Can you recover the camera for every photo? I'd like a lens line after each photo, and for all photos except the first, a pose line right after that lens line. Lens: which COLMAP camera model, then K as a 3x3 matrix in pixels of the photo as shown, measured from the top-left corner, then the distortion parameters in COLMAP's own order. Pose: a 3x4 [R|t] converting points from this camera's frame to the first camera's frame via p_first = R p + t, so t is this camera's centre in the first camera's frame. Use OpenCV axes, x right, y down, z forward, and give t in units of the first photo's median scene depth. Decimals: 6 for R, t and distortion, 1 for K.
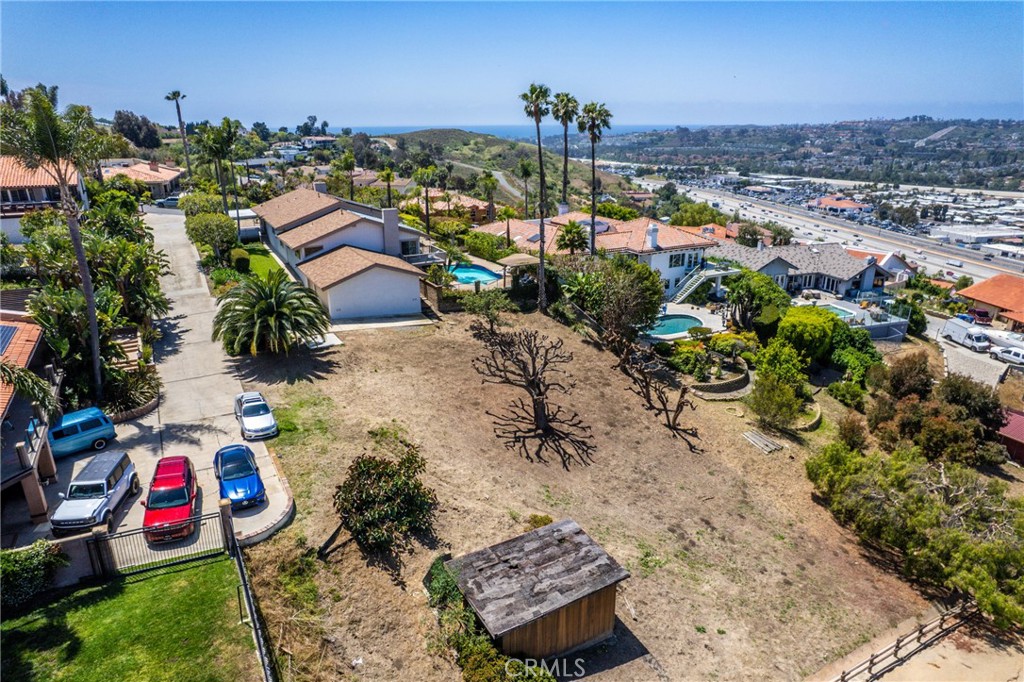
lens RADIAL K [[648.4, 0, 515.6], [0, 648.4, 349.7], [0, 0, 1]] dist [-0.055124, 0.035096]
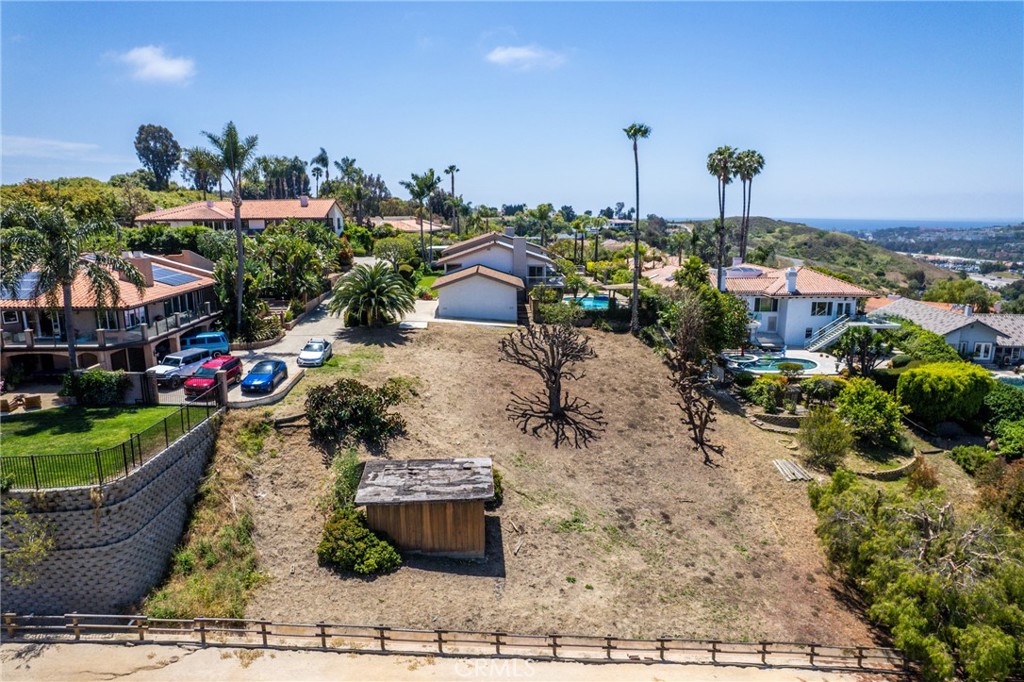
lens RADIAL K [[648.4, 0, 515.1], [0, 648.4, 343.3], [0, 0, 1]] dist [-0.055124, 0.035096]
pose [[0.894373, 0.089518, -0.438274, 0.420534], [-0.149531, 0.983239, -0.104315, 0.120761], [0.421590, 0.158832, 0.892768, -0.023960]]
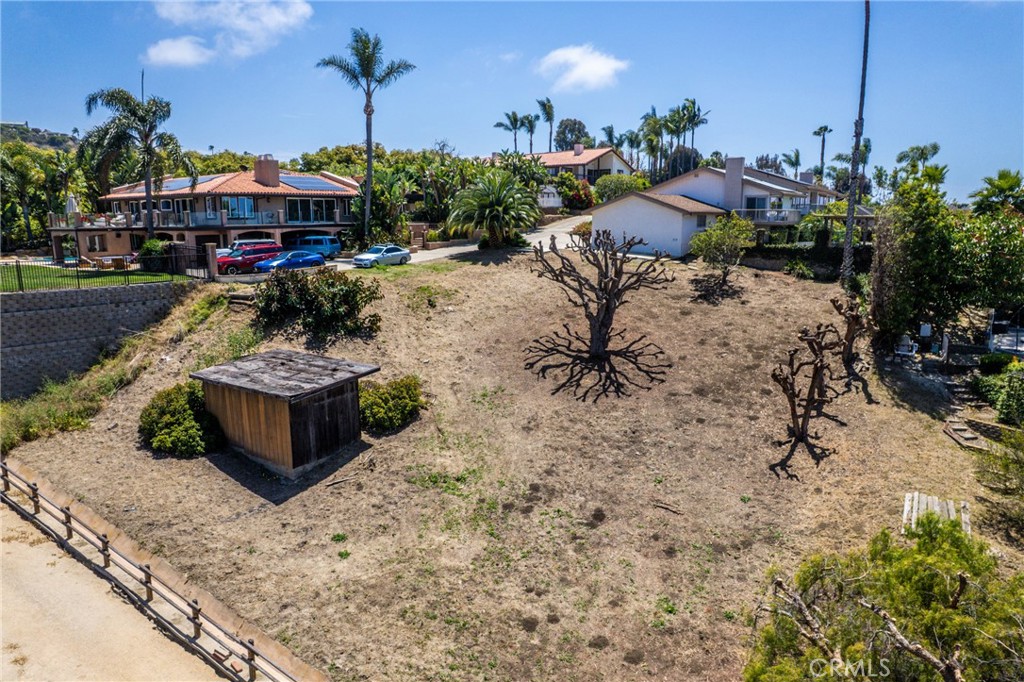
lens RADIAL K [[648.4, 0, 515.9], [0, 648.4, 335.3], [0, 0, 1]] dist [-0.055124, 0.035096]
pose [[0.424011, 0.163393, -0.890796, 0.642068], [-0.299856, 0.953442, 0.032156, 0.095434], [0.854577, 0.253476, 0.453264, 0.524269]]
